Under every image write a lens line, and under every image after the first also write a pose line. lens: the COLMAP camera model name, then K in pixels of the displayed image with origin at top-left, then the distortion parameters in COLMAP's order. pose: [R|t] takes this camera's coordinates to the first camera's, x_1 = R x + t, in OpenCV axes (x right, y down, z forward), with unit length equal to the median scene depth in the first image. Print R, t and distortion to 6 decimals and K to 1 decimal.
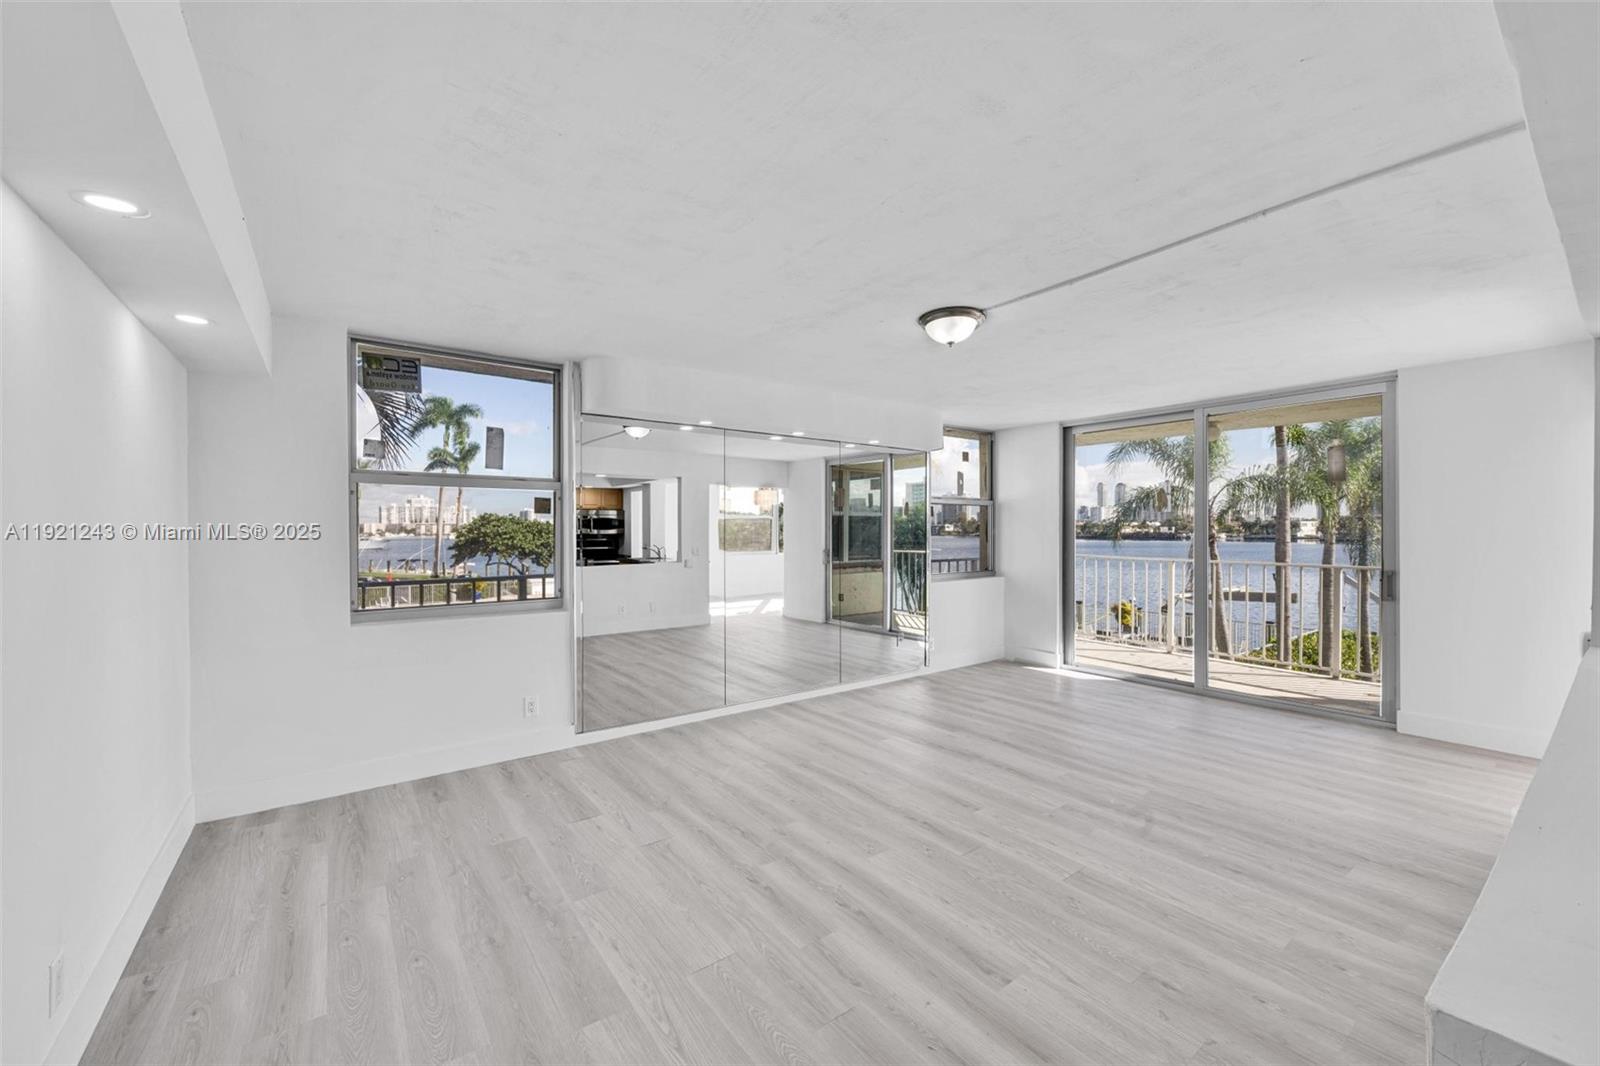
lens RADIAL K [[628.8, 0, 798.8], [0, 628.8, 533.2], [0, 0, 1]] dist [-0.000296, 0.000182]
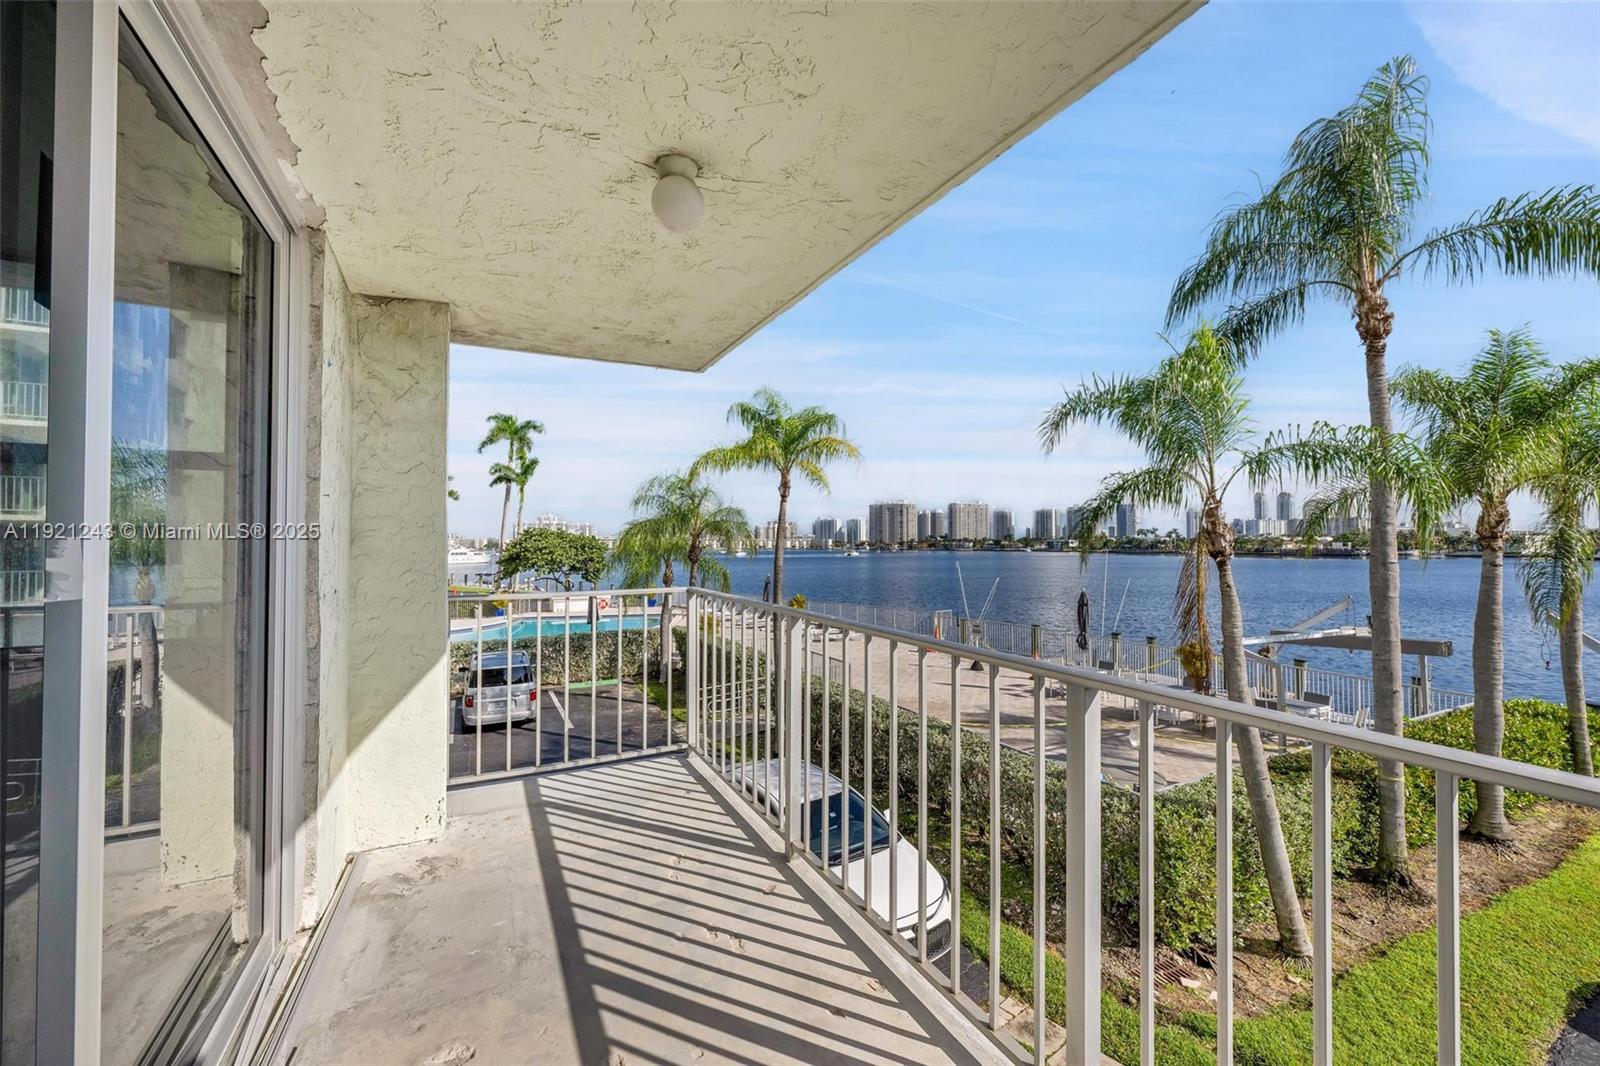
lens RADIAL K [[638.1, 0, 800.4], [0, 638.1, 534.1], [0, 0, 1]] dist [0.002024, 0.000603]
pose [[0.984743, -0.003111, -0.173986, 0.690693], [-0.001018, 0.999720, -0.023642, 0.009418], [0.174011, 0.023458, 0.984464, 0.757744]]
